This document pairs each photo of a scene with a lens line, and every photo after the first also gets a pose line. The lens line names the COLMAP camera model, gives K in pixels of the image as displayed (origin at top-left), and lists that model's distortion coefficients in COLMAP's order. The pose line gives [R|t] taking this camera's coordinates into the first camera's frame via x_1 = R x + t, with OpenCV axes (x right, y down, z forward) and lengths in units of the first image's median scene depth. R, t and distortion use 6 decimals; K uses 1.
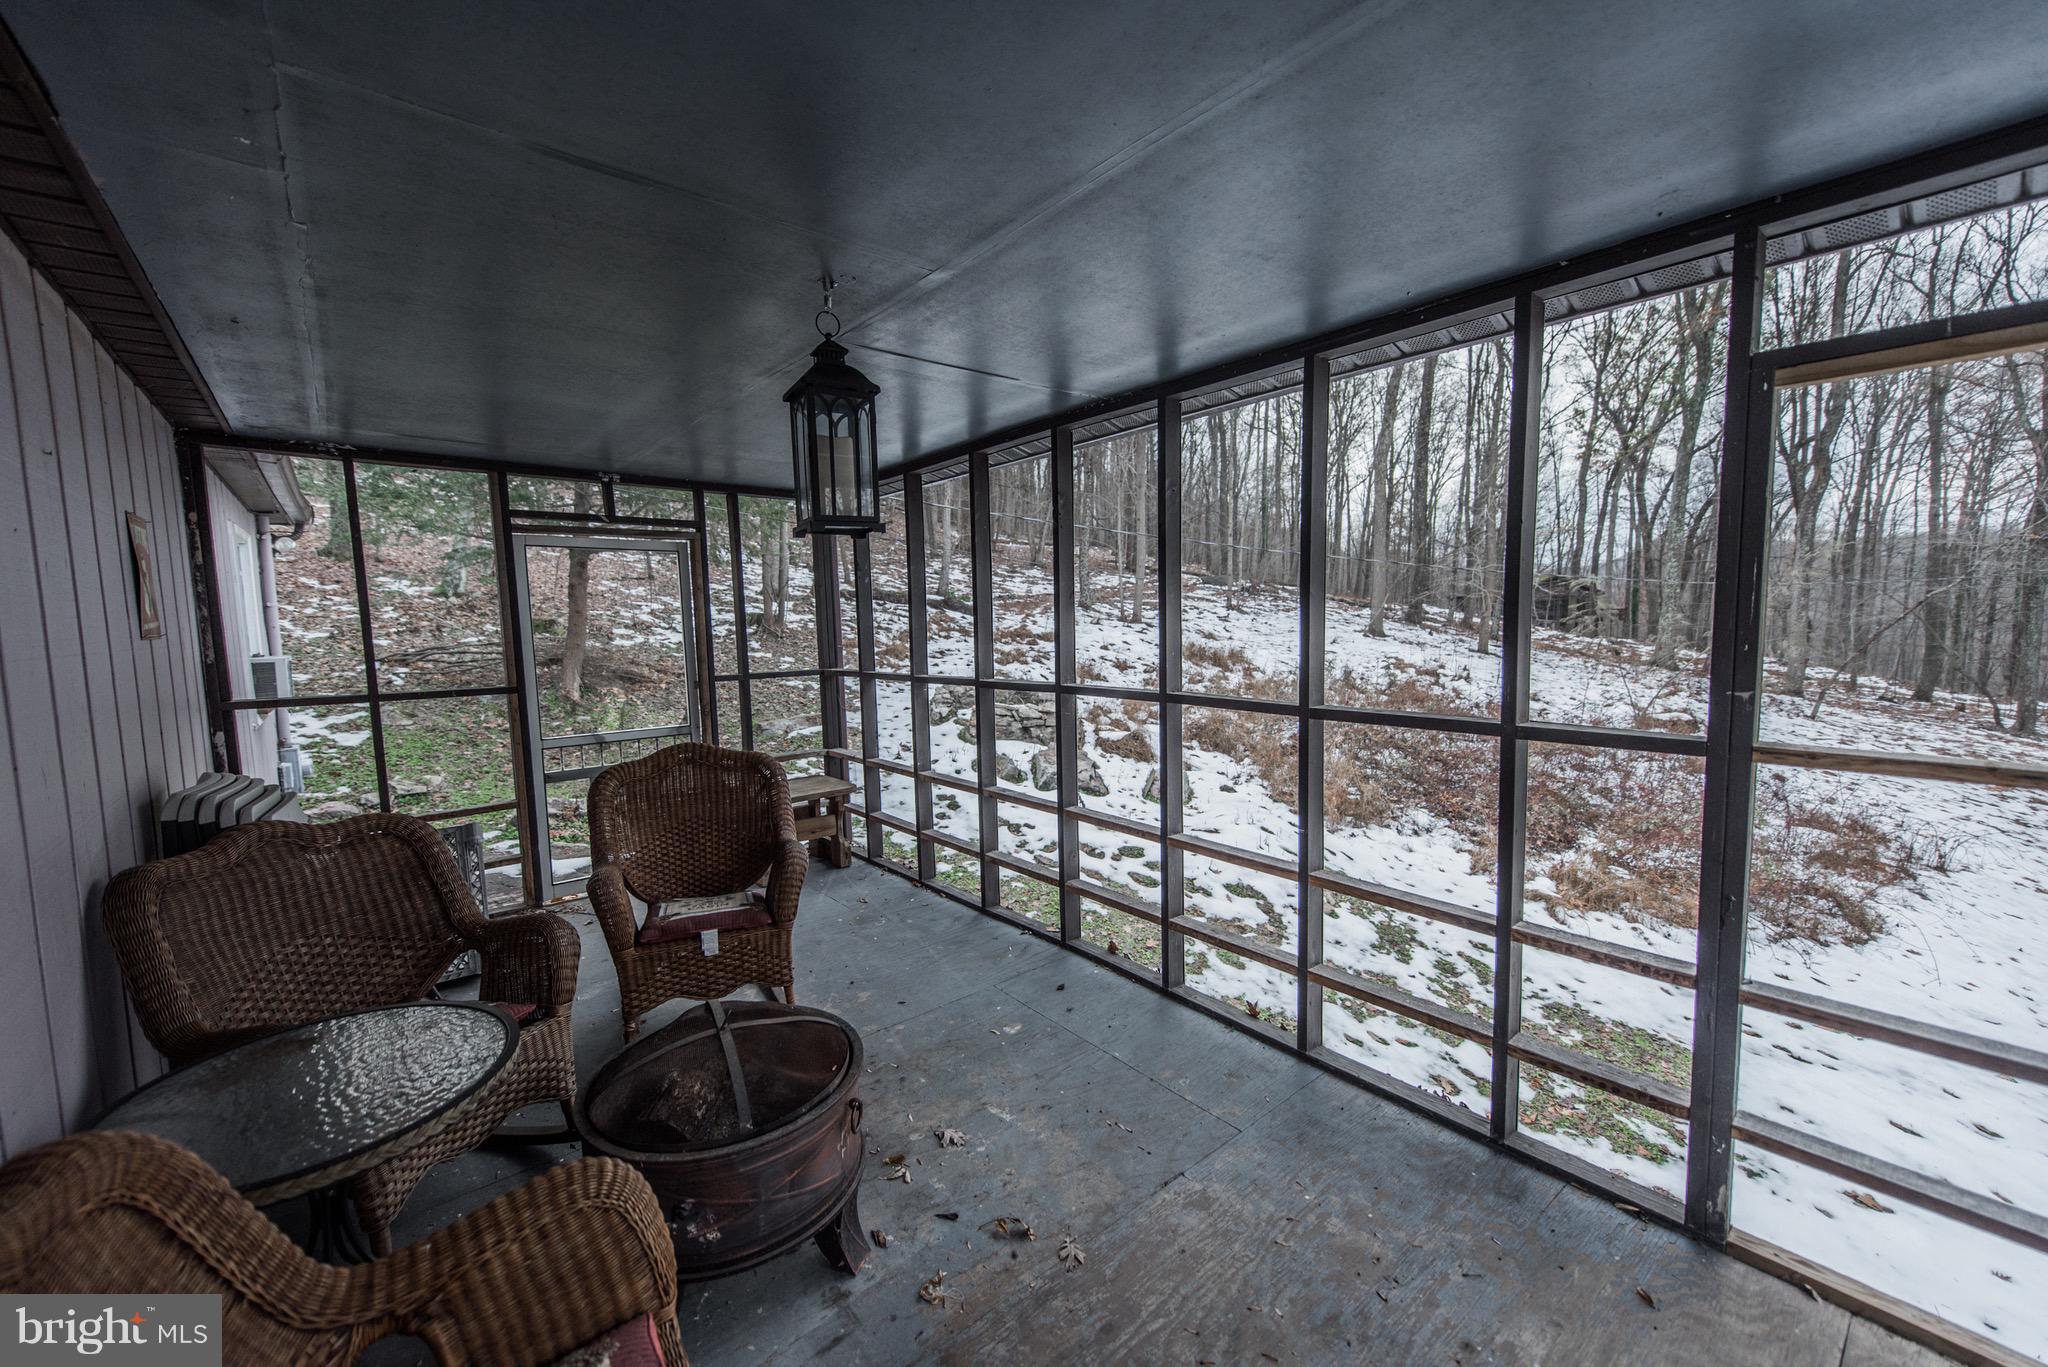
lens RADIAL K [[799.3, 0, 1018.2], [0, 799.3, 683.9], [0, 0, 1]] dist [0.006683, -0.002187]
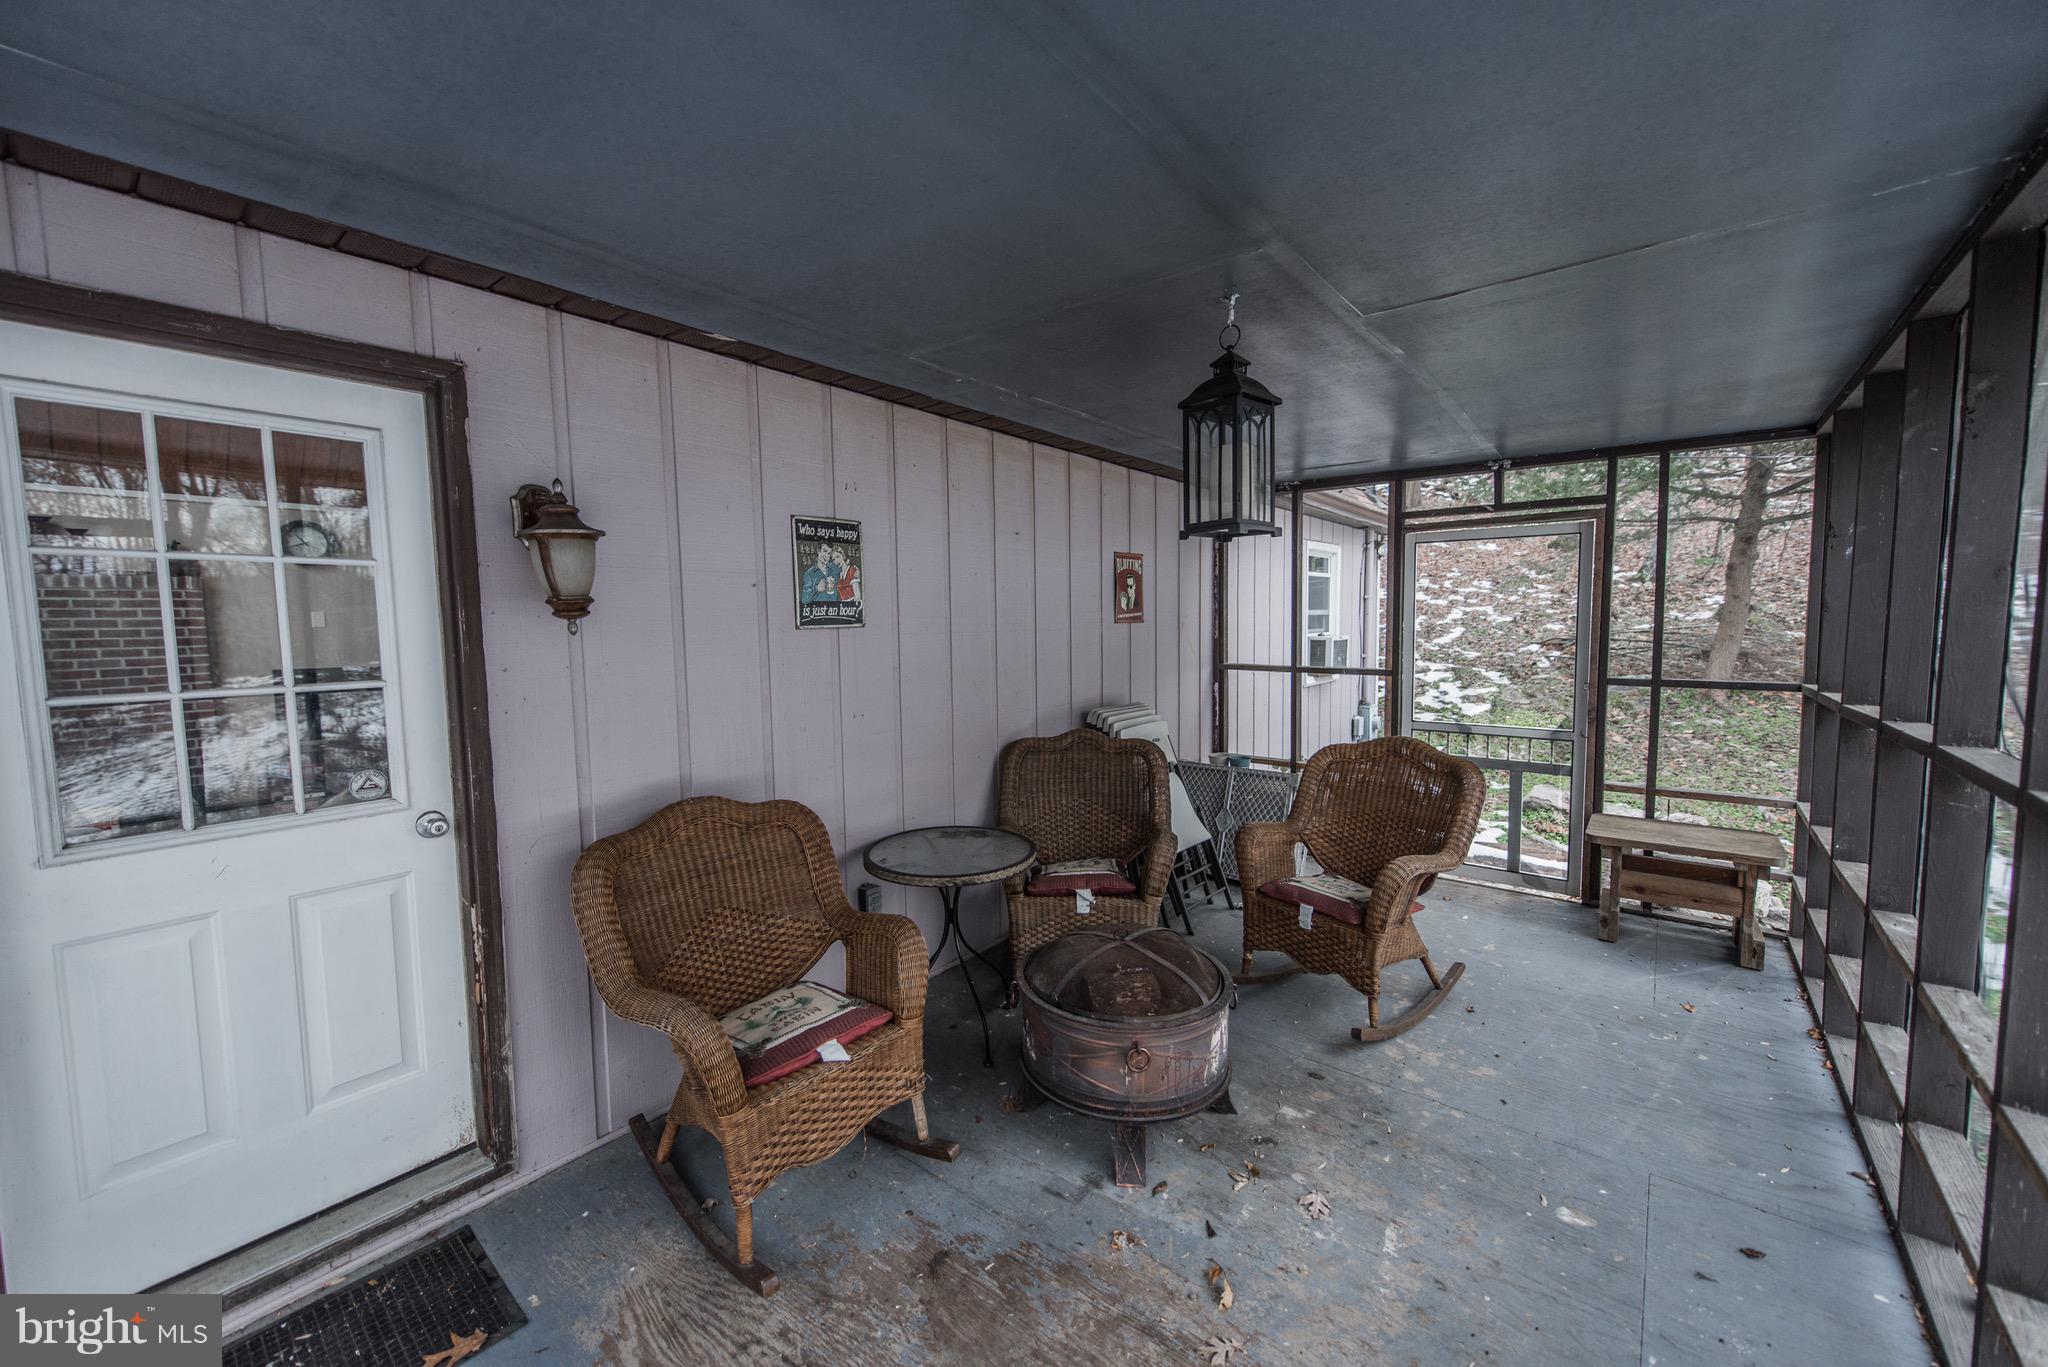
lens RADIAL K [[799.3, 0, 1019.3], [0, 799.3, 682.3], [0, 0, 1]] dist [0.006683, -0.002187]
pose [[0.197079, 0.094383, -0.975834, 0.349429], [-0.076334, 0.993811, 0.080705, -0.028508], [0.977411, 0.058584, 0.203064, 0.245436]]
